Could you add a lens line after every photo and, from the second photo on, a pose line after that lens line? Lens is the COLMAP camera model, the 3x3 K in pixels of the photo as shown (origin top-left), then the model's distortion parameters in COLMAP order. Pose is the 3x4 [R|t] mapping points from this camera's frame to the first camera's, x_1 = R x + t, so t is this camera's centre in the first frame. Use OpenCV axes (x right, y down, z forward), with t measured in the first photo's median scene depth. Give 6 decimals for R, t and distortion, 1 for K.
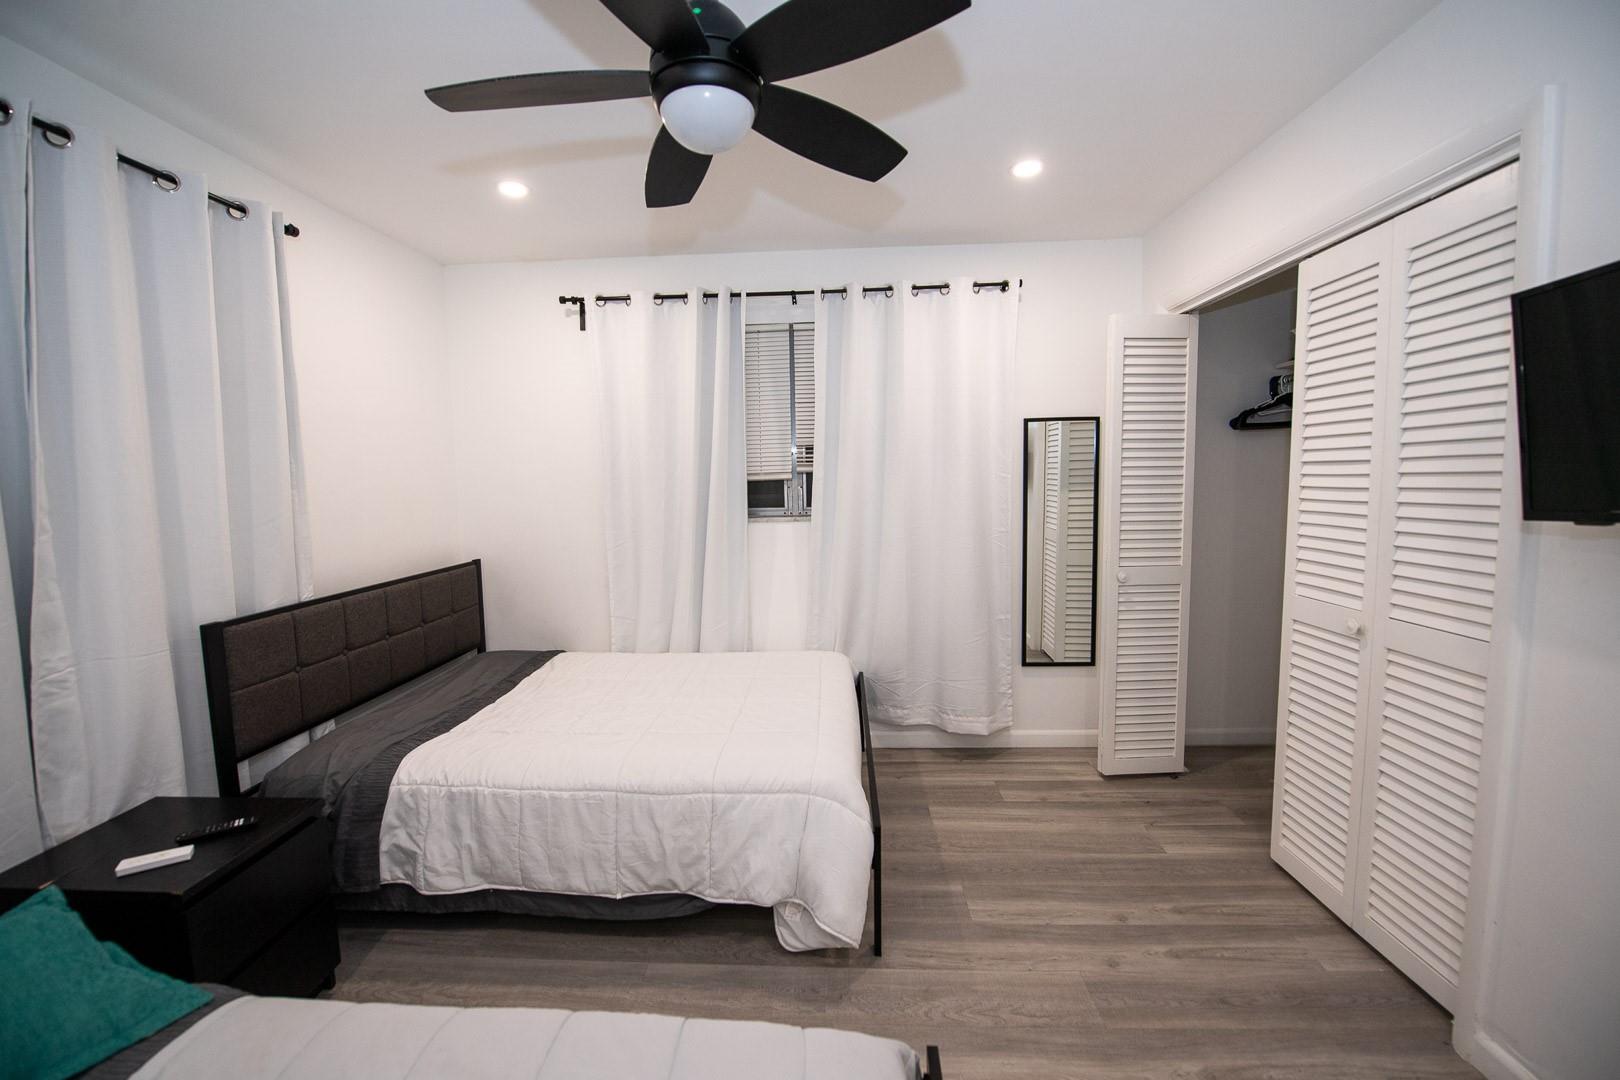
lens RADIAL K [[644.4, 0, 804.2], [0, 644.4, 533.7], [0, 0, 1]] dist [-0.014768, -0.003012]
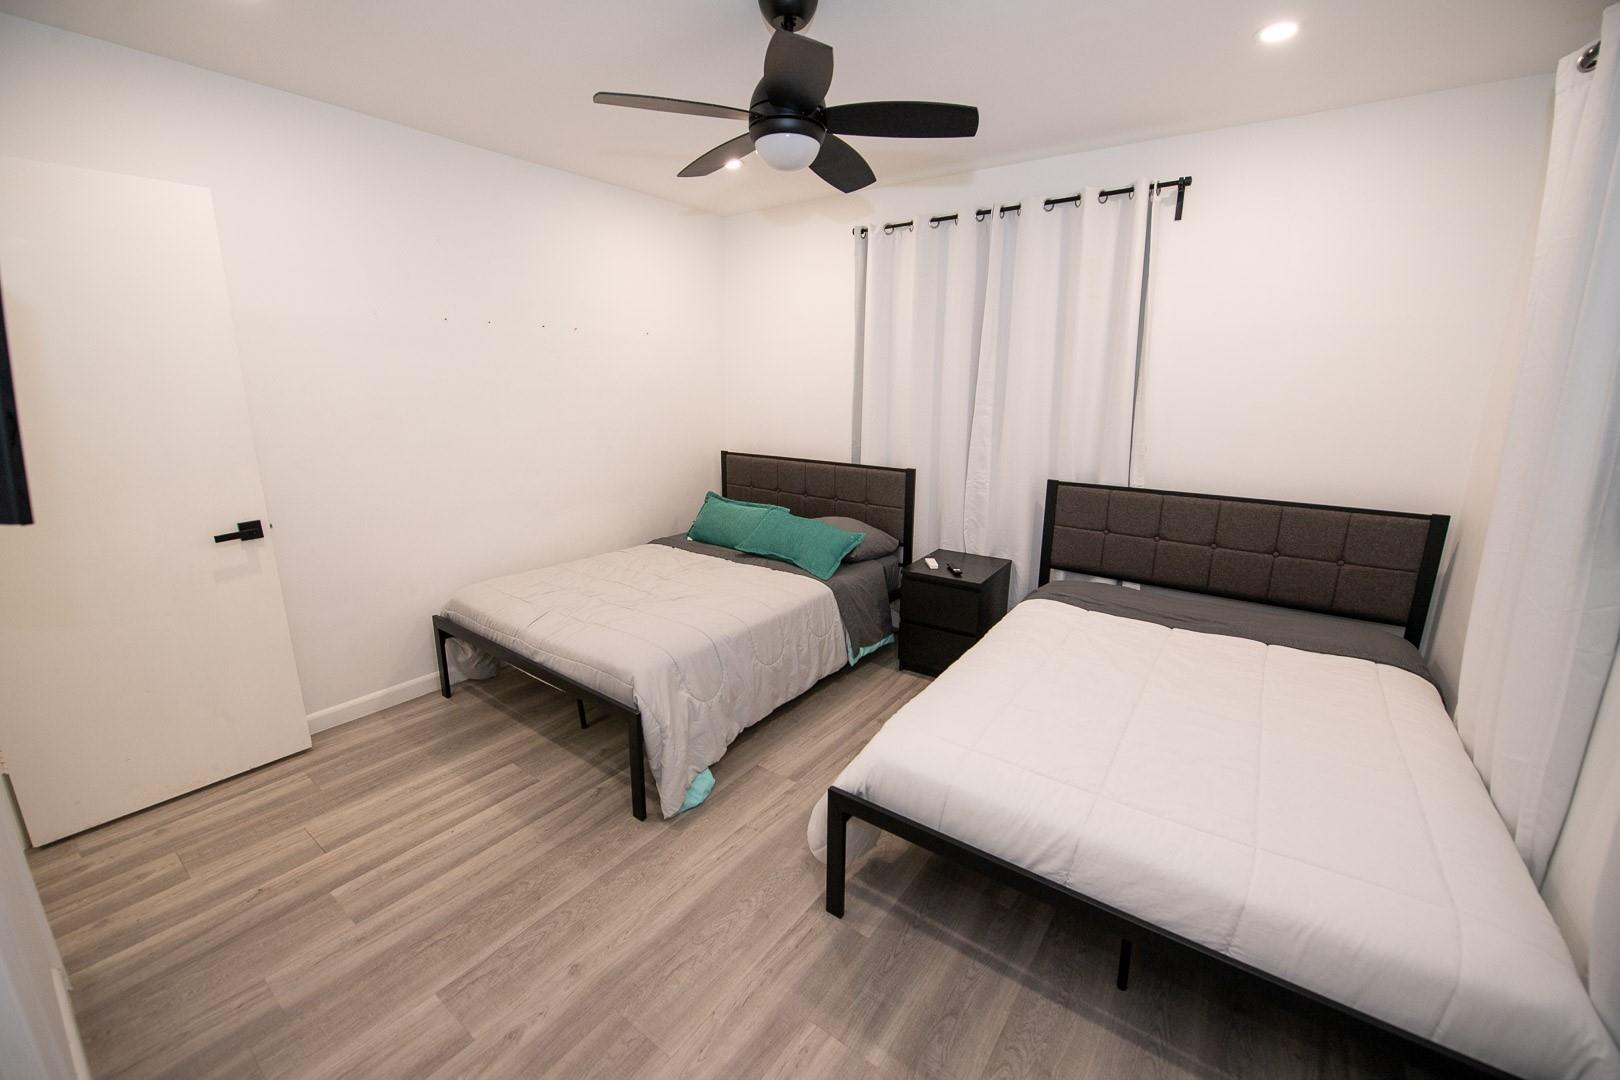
lens RADIAL K [[644.4, 0, 804.2], [0, 644.4, 533.7], [0, 0, 1]] dist [-0.014768, -0.003012]
pose [[-0.544093, 0.211594, -0.811906, 0.820176], [-0.064691, 0.954217, 0.292035, -0.175179], [0.836527, 0.211417, -0.505495, 1.358069]]
